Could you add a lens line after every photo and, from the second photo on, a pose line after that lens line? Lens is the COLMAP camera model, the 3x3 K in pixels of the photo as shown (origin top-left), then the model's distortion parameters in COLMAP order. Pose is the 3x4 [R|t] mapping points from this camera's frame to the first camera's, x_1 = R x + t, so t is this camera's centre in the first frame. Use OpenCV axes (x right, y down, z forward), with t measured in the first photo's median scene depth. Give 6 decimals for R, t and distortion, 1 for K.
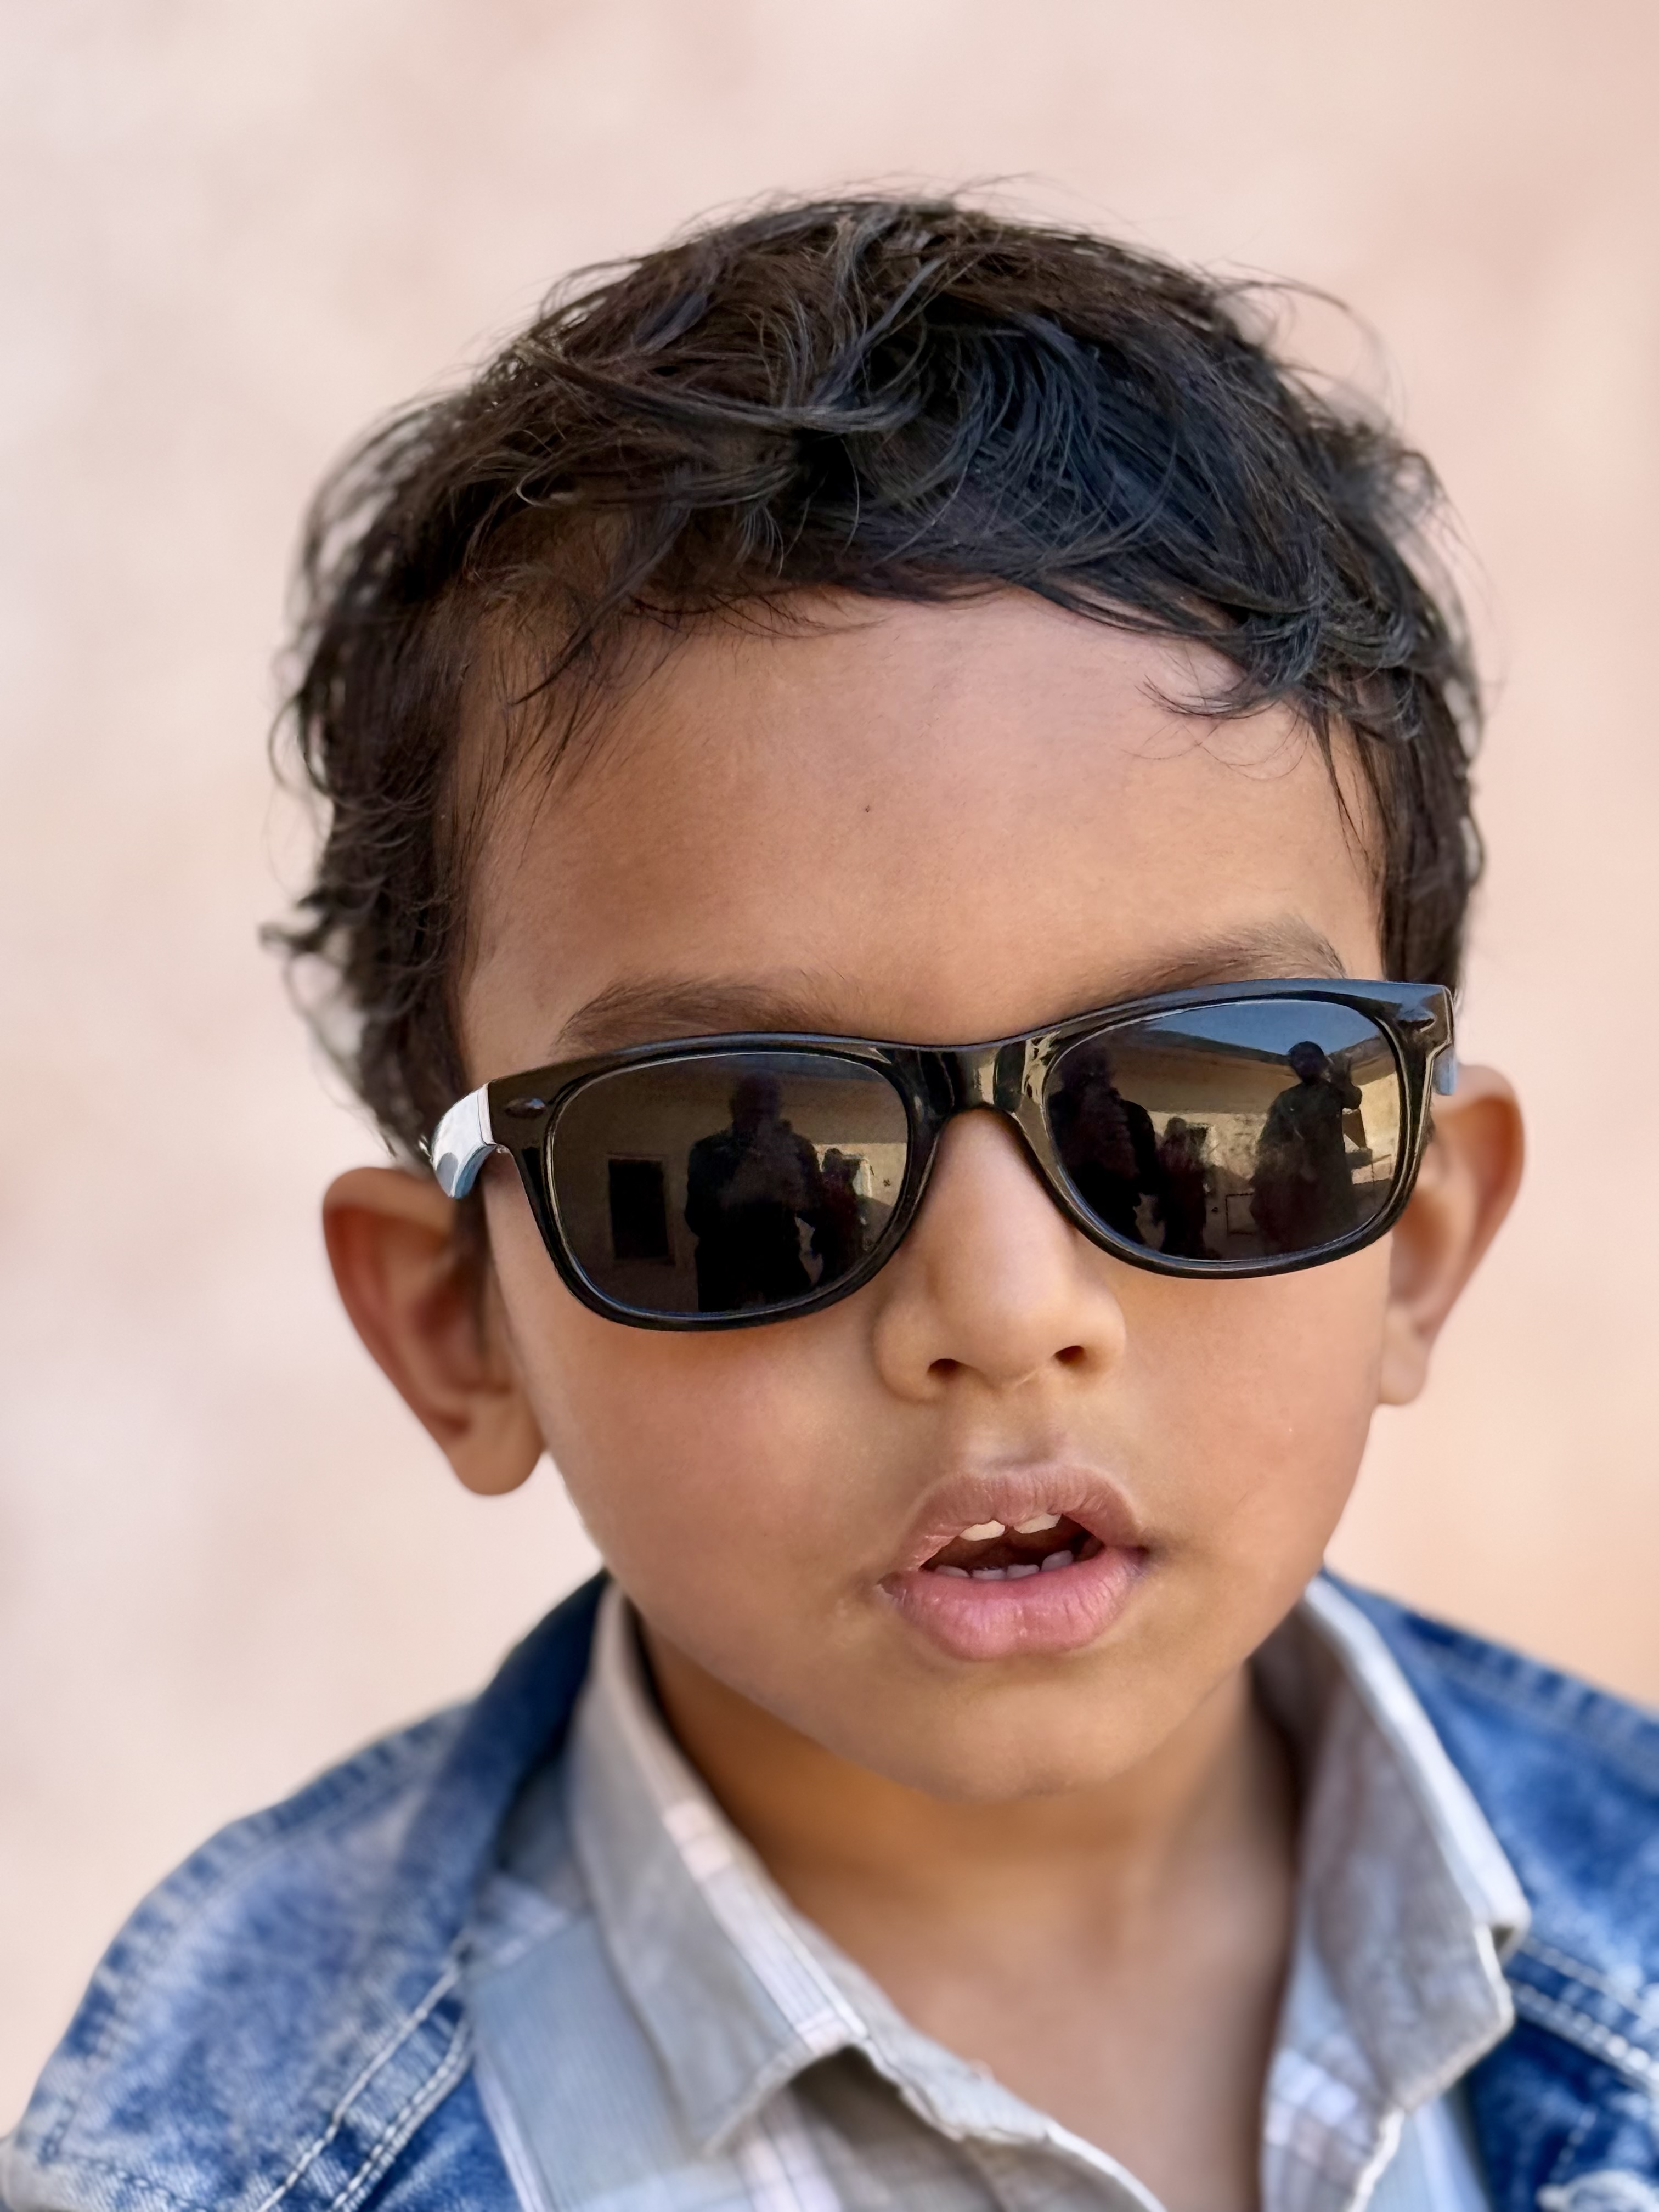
lens RADIAL K [[6079.7, 0, 835.6], [0, 6079.7, 1106.0], [0, 0, 1]] dist [-0.048847, 0.000000]
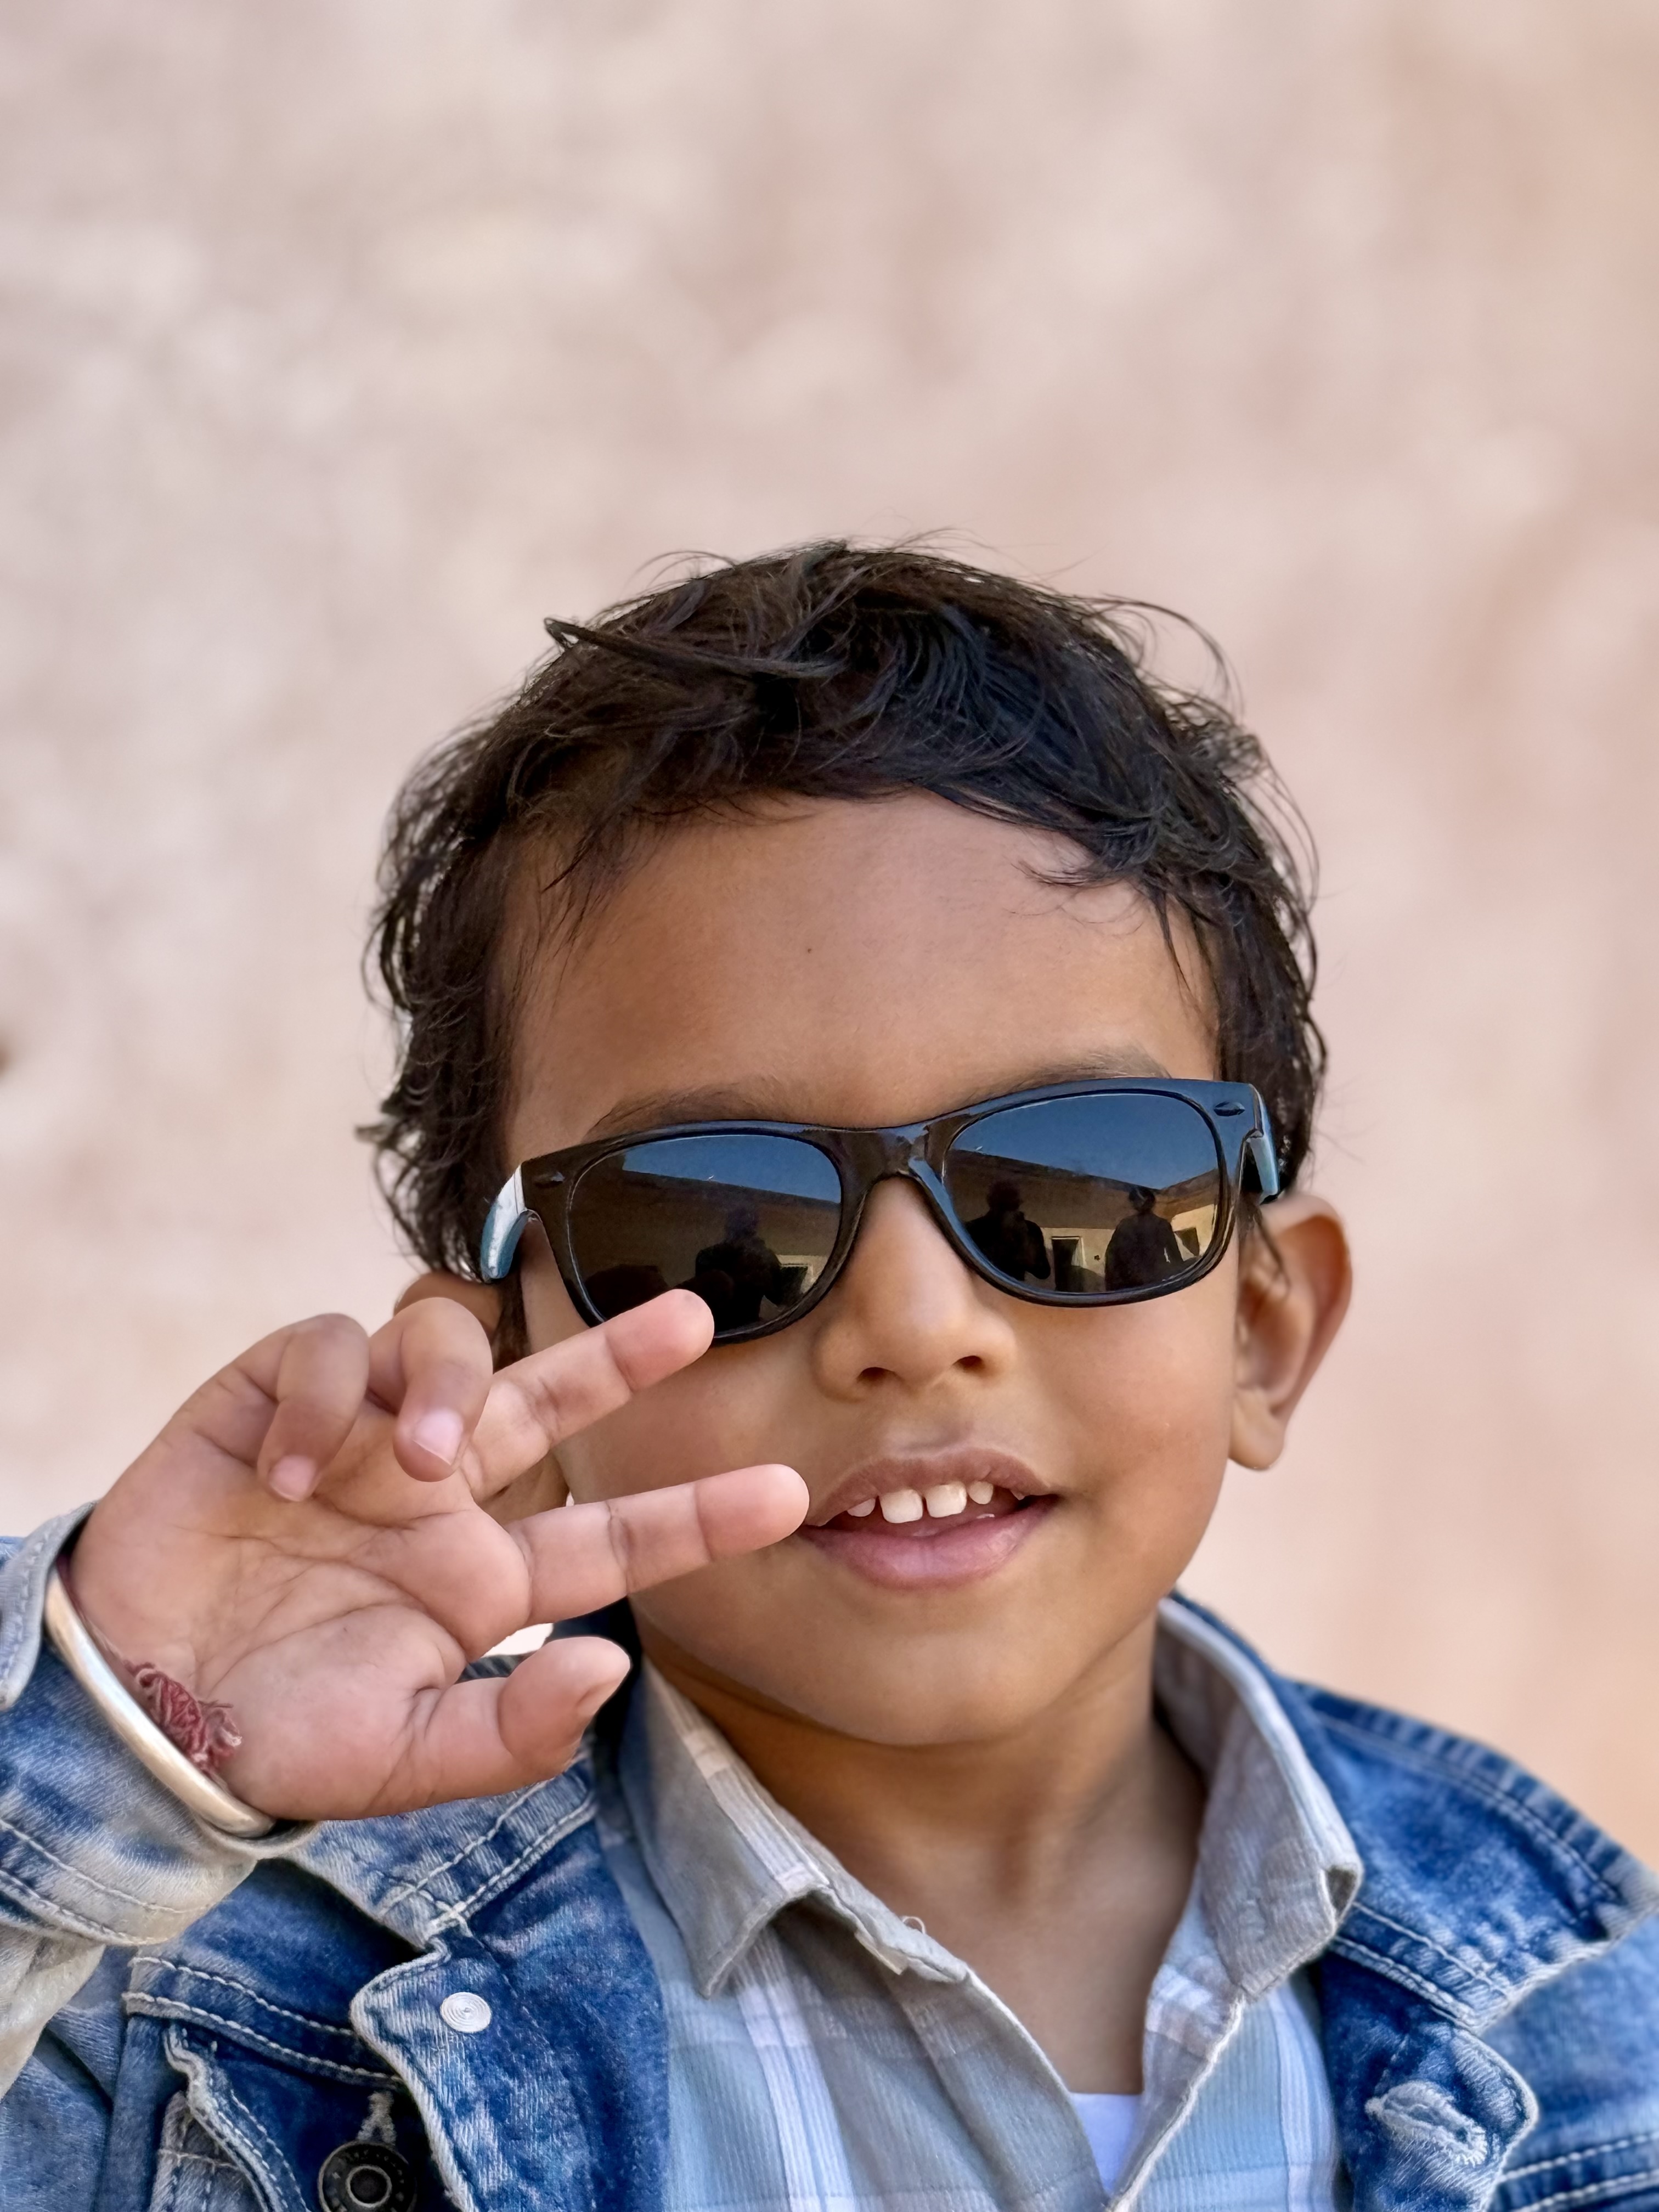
lens RADIAL K [[6079.7, 0, 822.1], [0, 6079.7, 1107.8], [0, 0, 1]] dist [-0.048847, 0.000000]
pose [[0.999707, -0.010767, -0.021685, 0.034877], [0.007928, 0.991872, -0.126994, 0.146145], [0.022876, 0.126785, 0.991666, -0.295445]]
